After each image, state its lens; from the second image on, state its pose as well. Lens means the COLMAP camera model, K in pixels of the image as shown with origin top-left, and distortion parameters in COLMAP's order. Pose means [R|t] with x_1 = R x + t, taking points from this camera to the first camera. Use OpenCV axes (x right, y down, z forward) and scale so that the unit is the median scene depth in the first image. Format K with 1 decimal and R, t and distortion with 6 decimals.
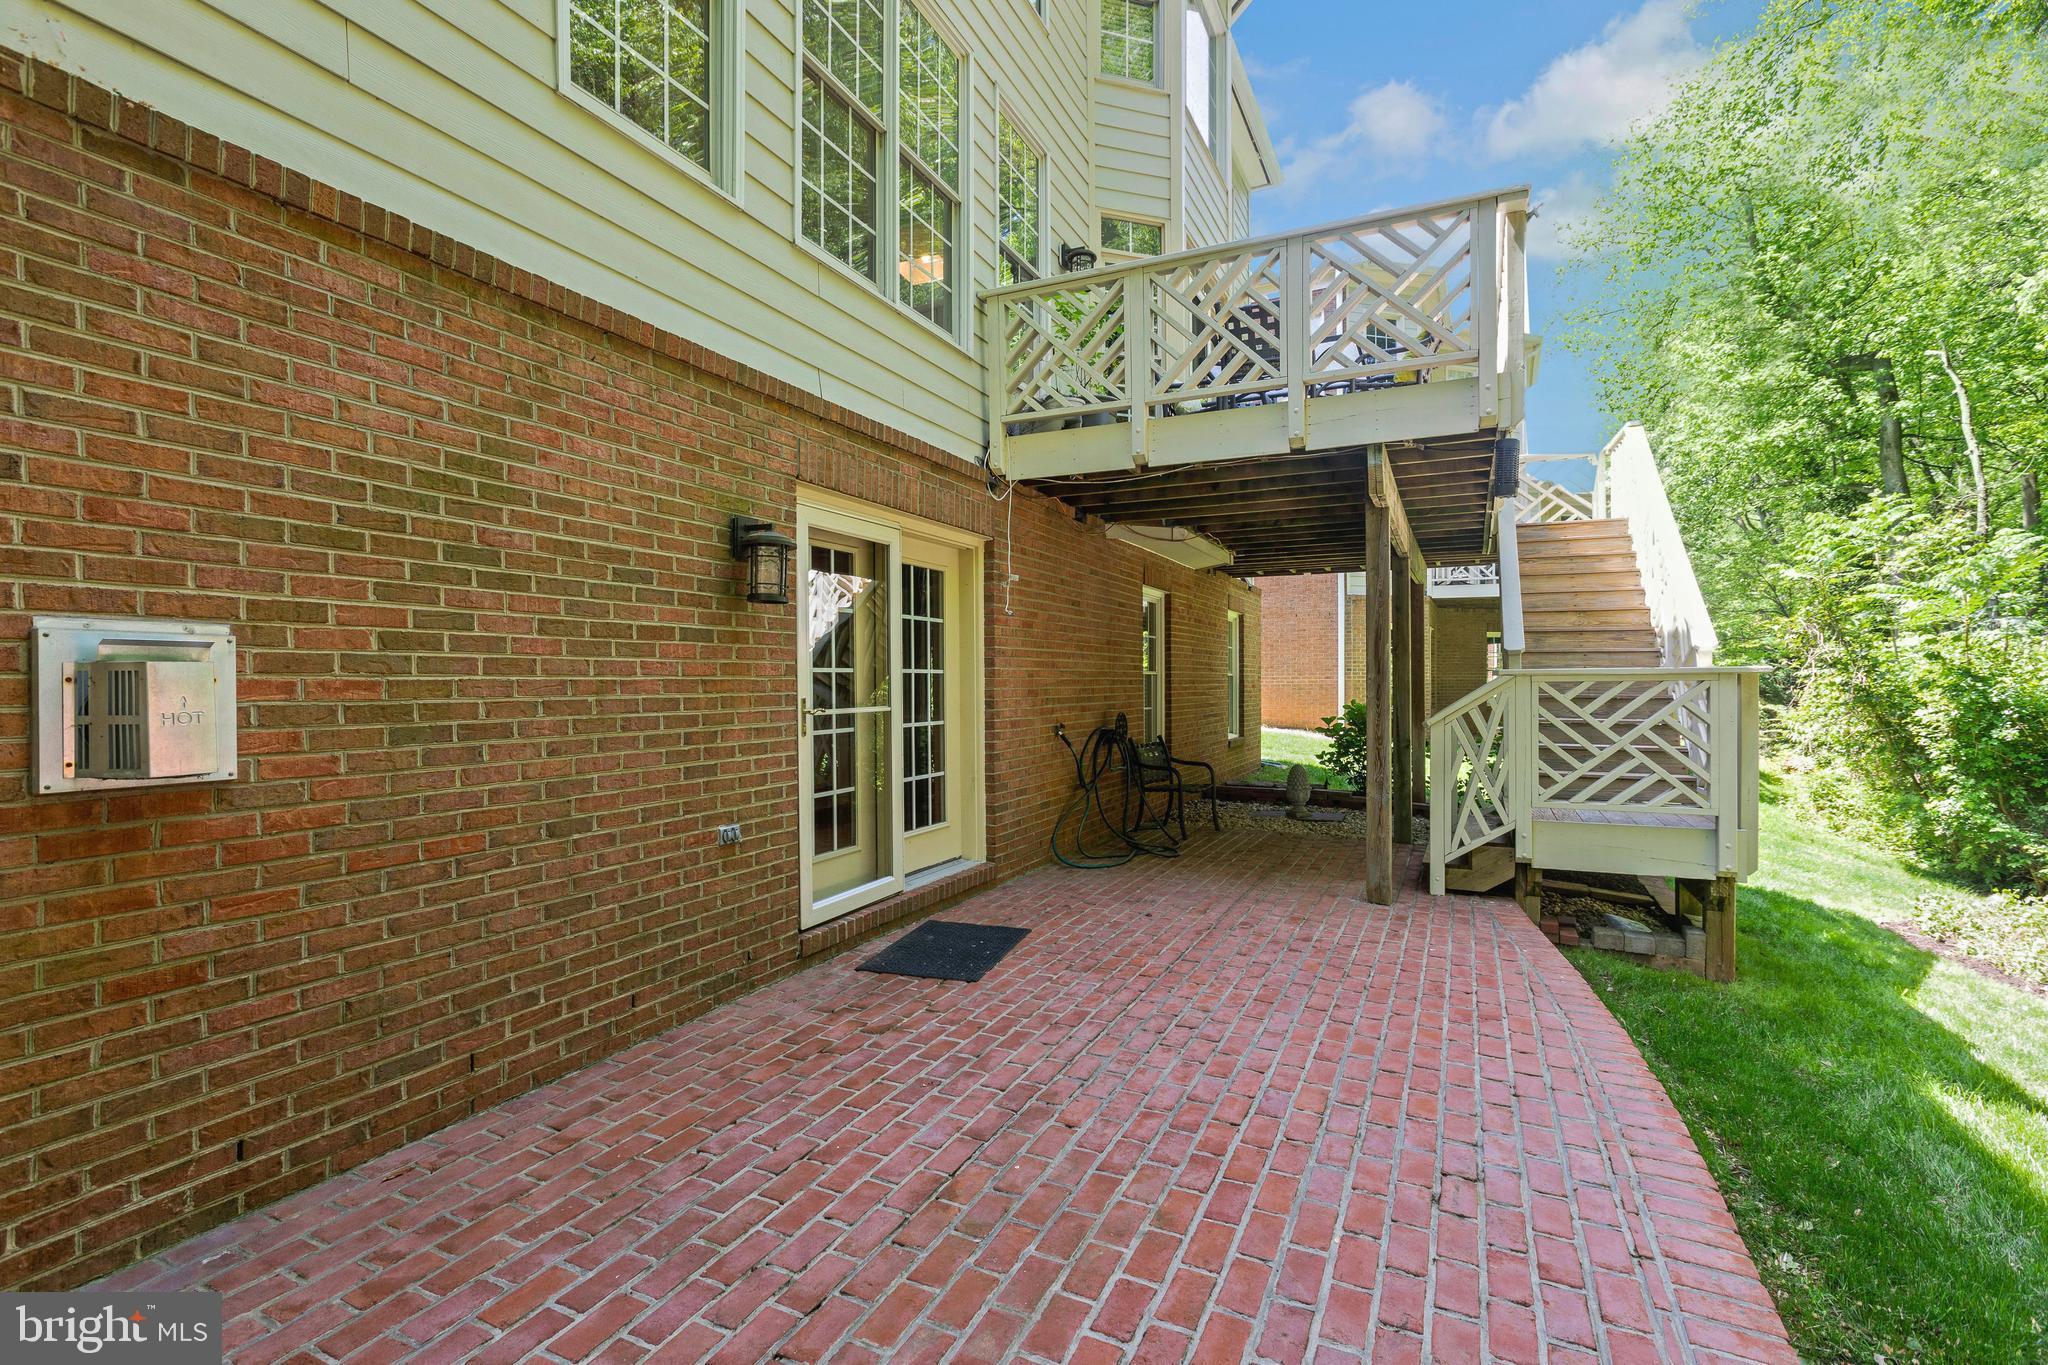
lens RADIAL K [[919.1, 0, 1025.3], [0, 919.1, 682.3], [0, 0, 1]] dist [0.000435, 0.001846]
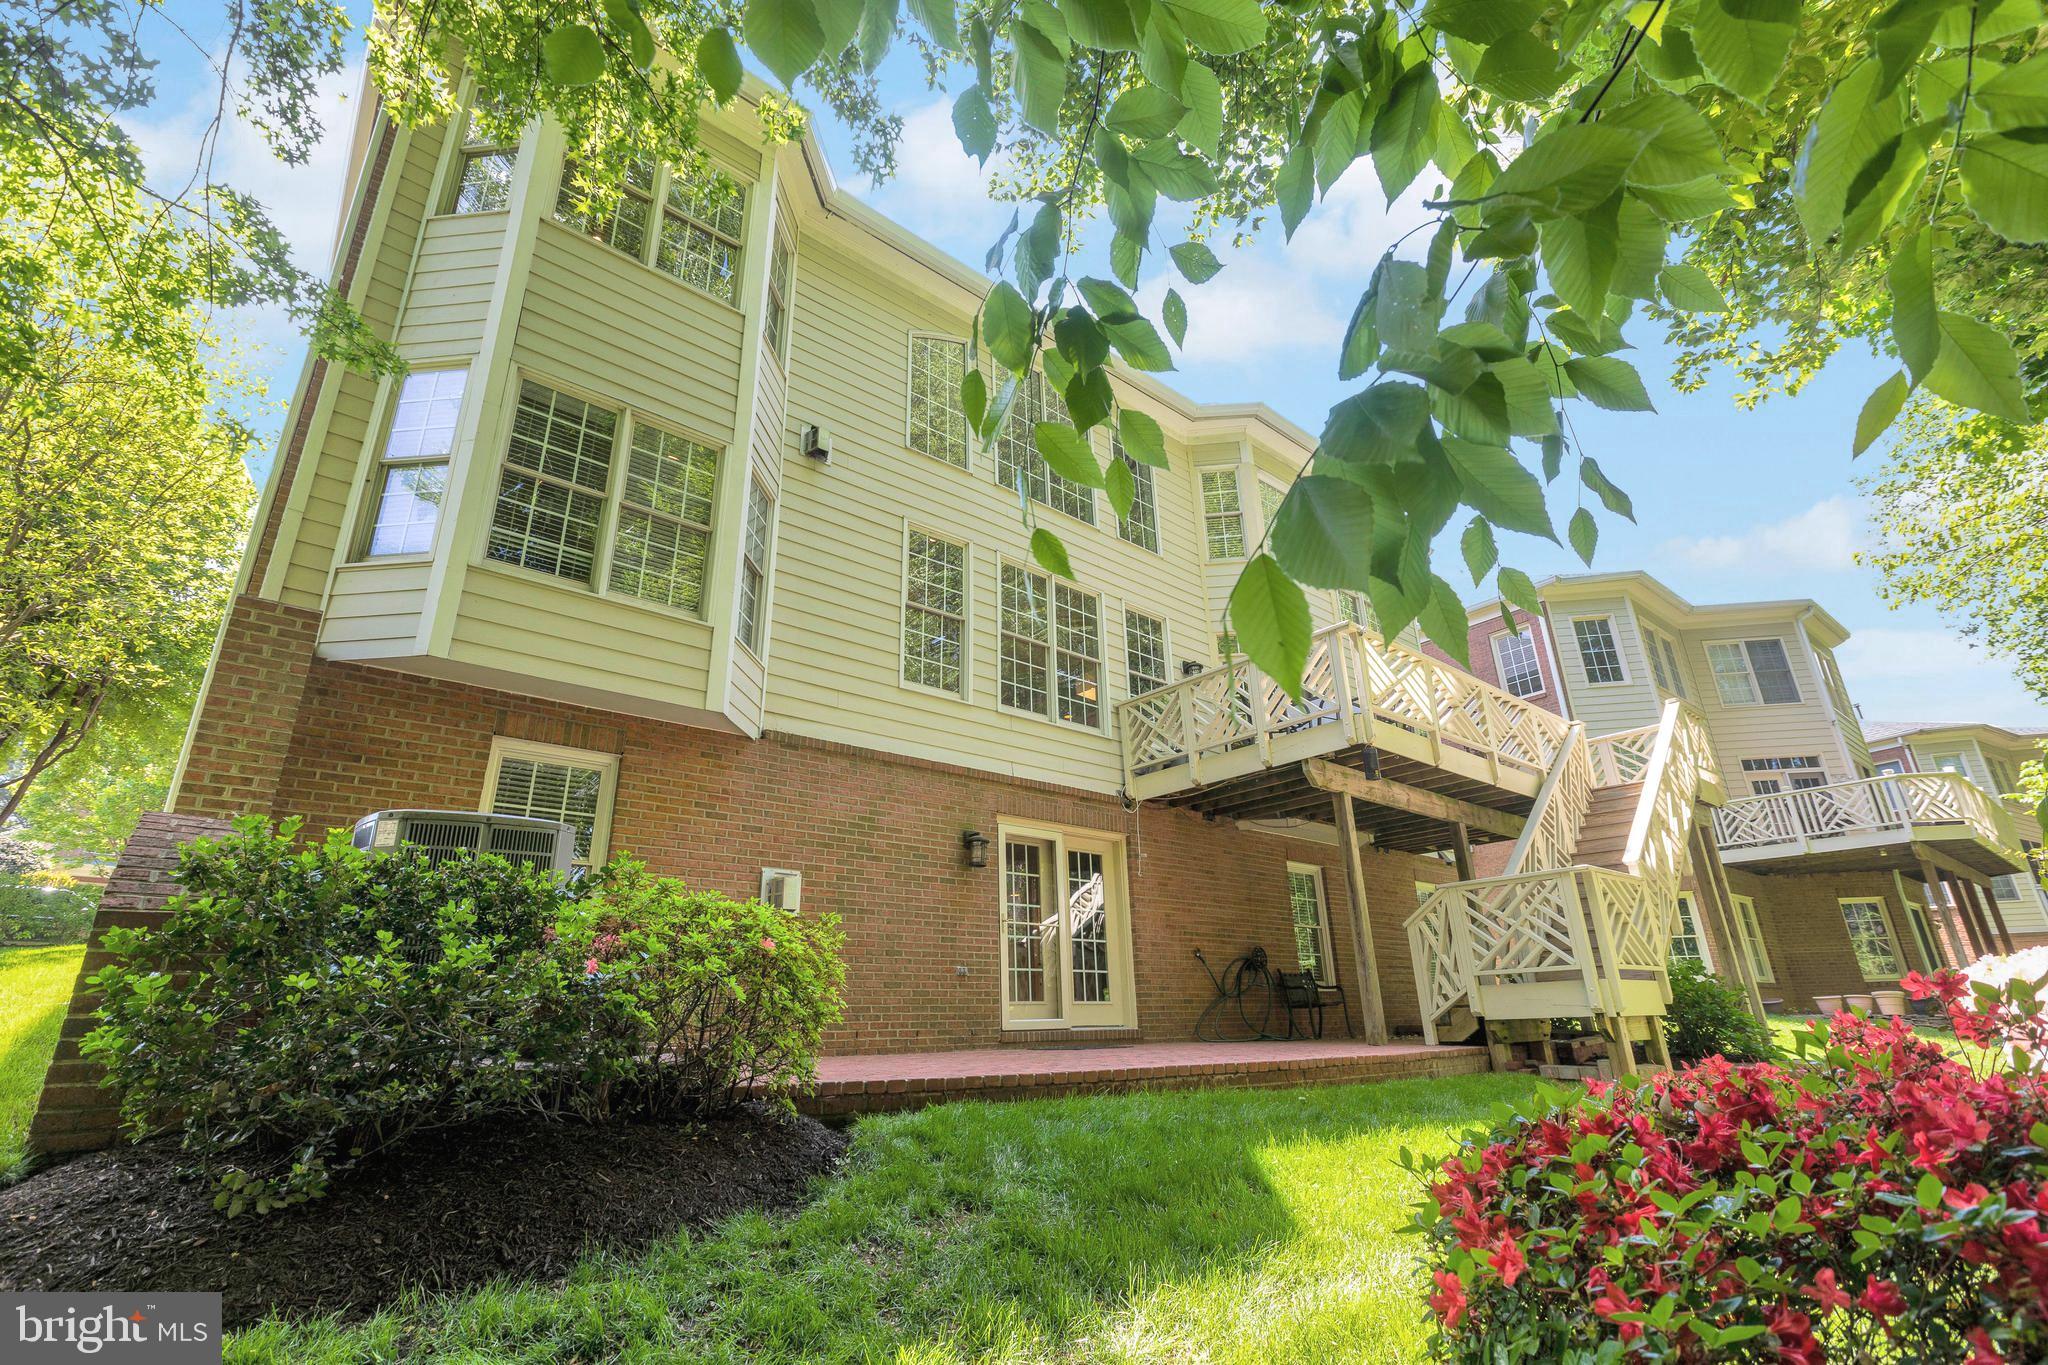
lens RADIAL K [[919.1, 0, 1020.6], [0, 919.1, 684.3], [0, 0, 1]] dist [0.000435, 0.001846]
pose [[0.906490, -0.164381, -0.388915, 0.566510], [0.017552, 0.934977, -0.354273, 0.219236], [0.421863, 0.314319, 0.850432, -0.762537]]
